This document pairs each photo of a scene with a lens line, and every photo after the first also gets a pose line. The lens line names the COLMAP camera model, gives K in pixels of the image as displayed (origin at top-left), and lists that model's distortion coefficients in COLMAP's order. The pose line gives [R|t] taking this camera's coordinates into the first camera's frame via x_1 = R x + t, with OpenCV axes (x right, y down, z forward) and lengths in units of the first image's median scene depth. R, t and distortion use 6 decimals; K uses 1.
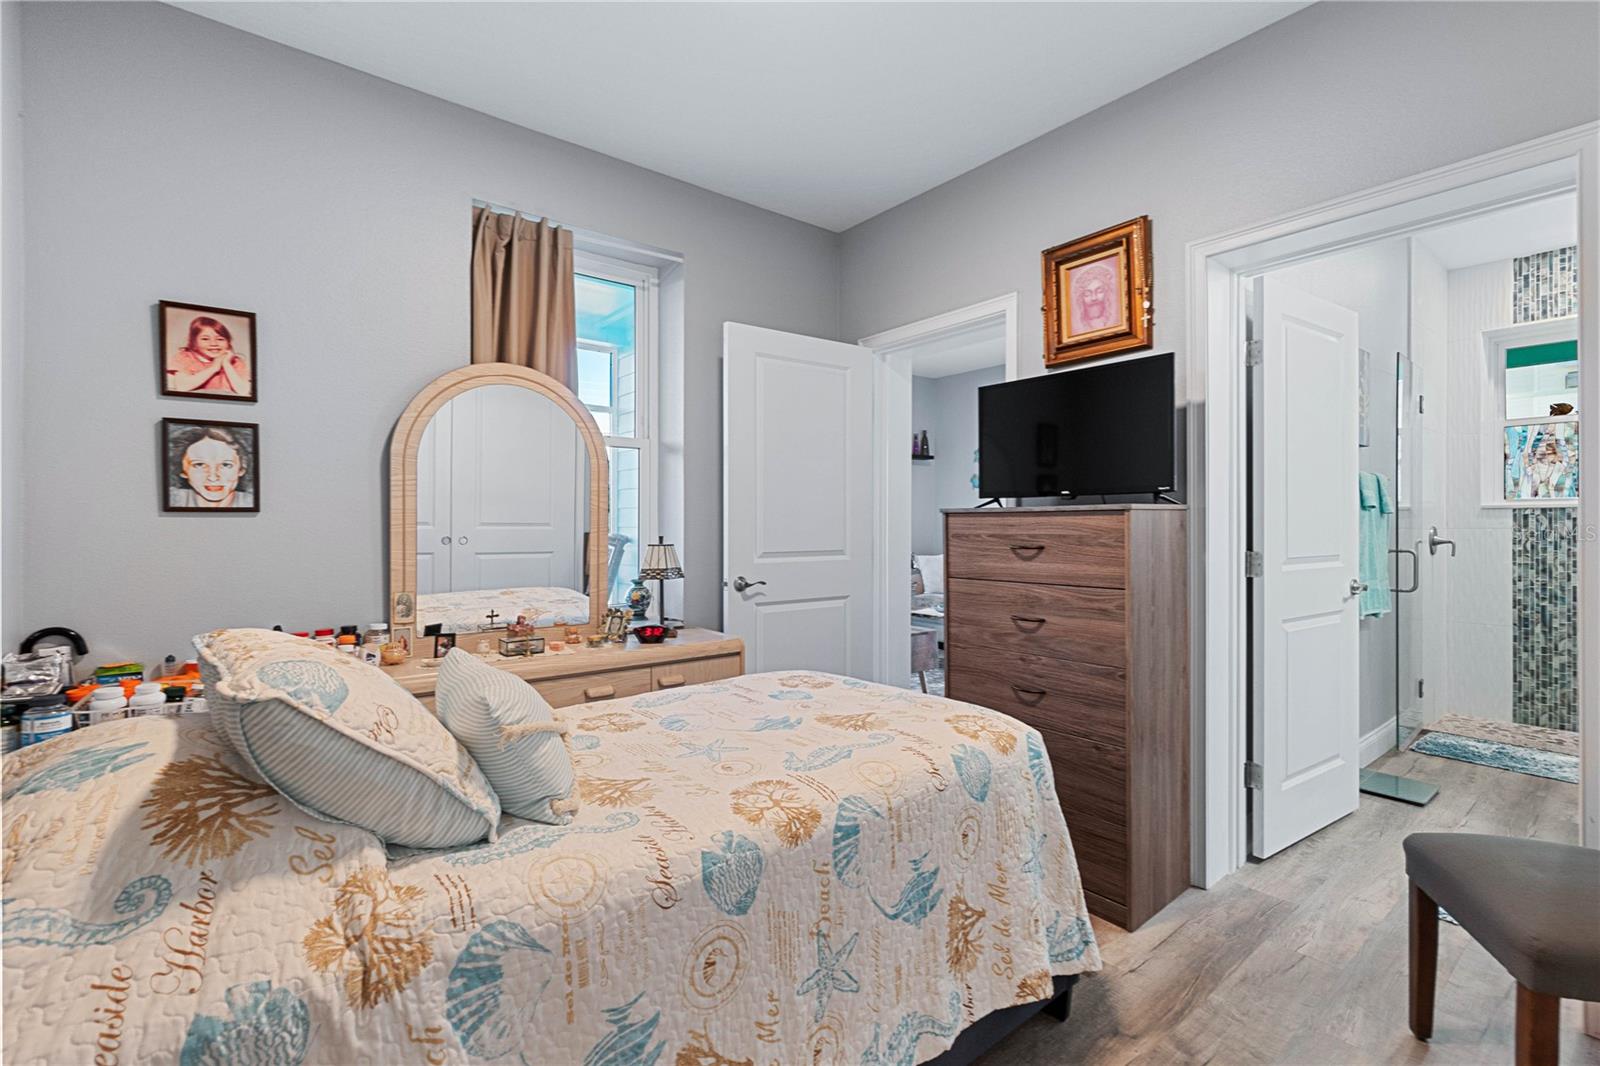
lens RADIAL K [[715.5, 0, 806.1], [0, 715.5, 530.2], [0, 0, 1]] dist [-0.003015, -0.000690]
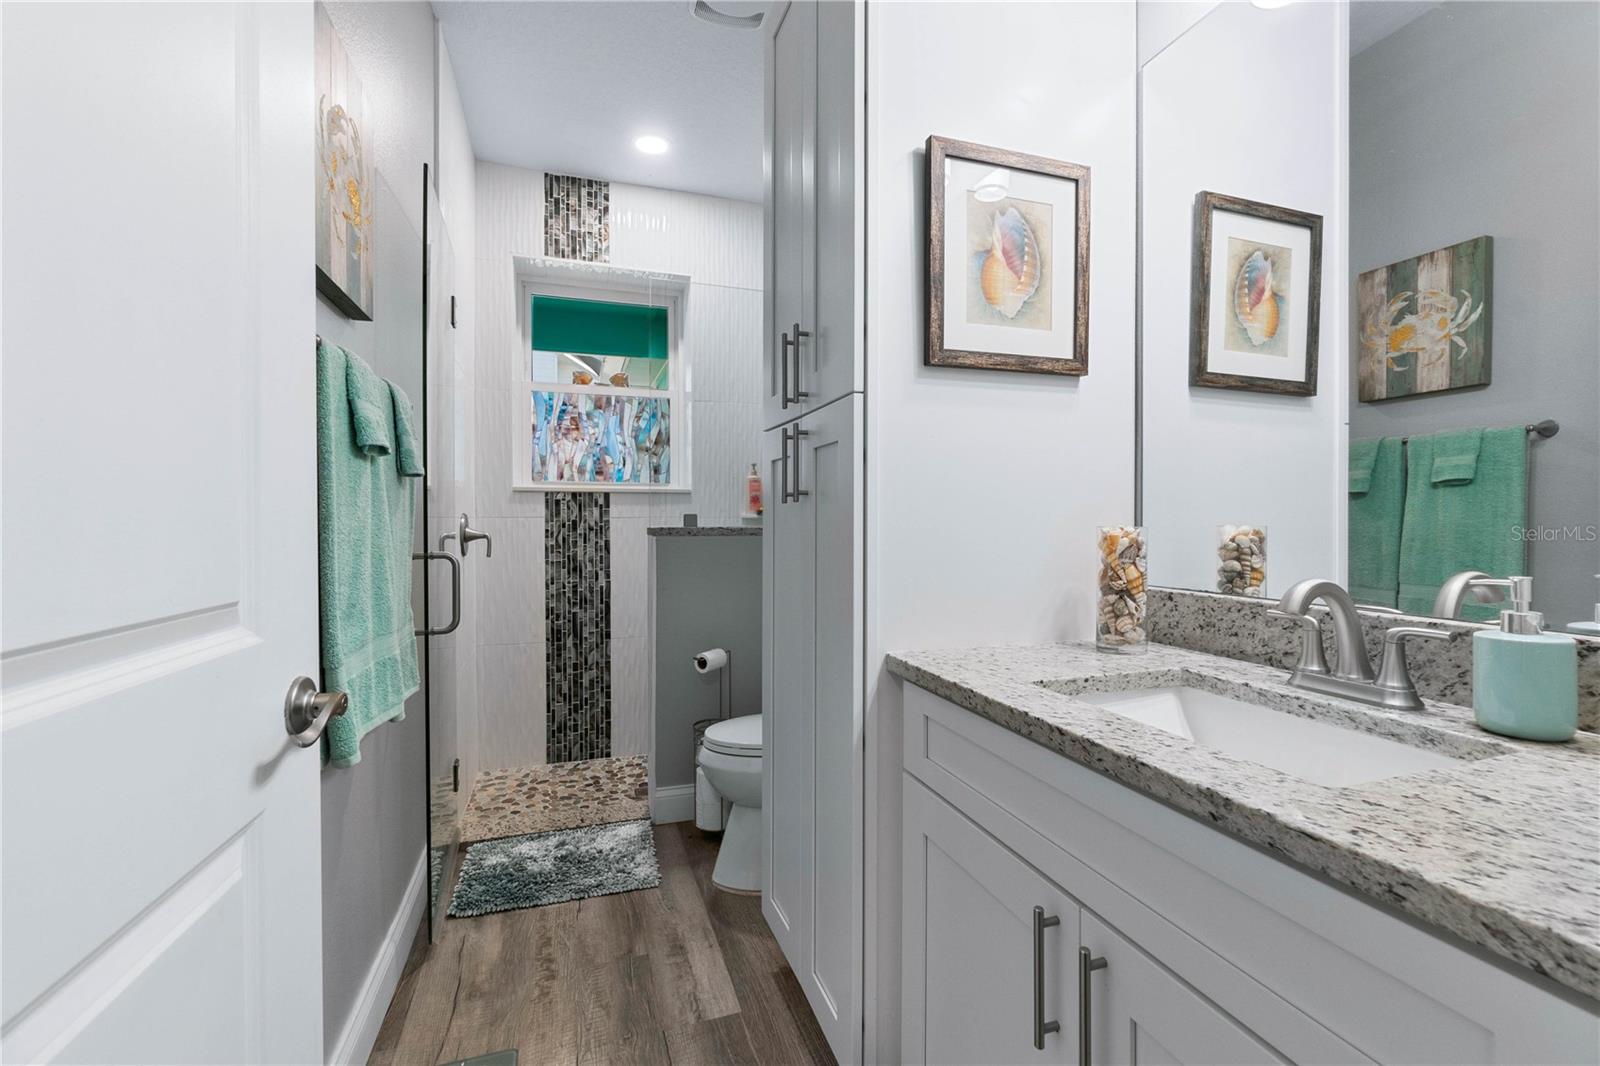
lens RADIAL K [[715.5, 0, 806.1], [0, 715.5, 530.2], [0, 0, 1]] dist [-0.003015, -0.000690]
pose [[0.356544, -0.010091, 0.934224, 0.362810], [0.001683, 0.999947, 0.010159, 0.004233], [-0.934277, -0.002049, 0.356542, 0.456636]]
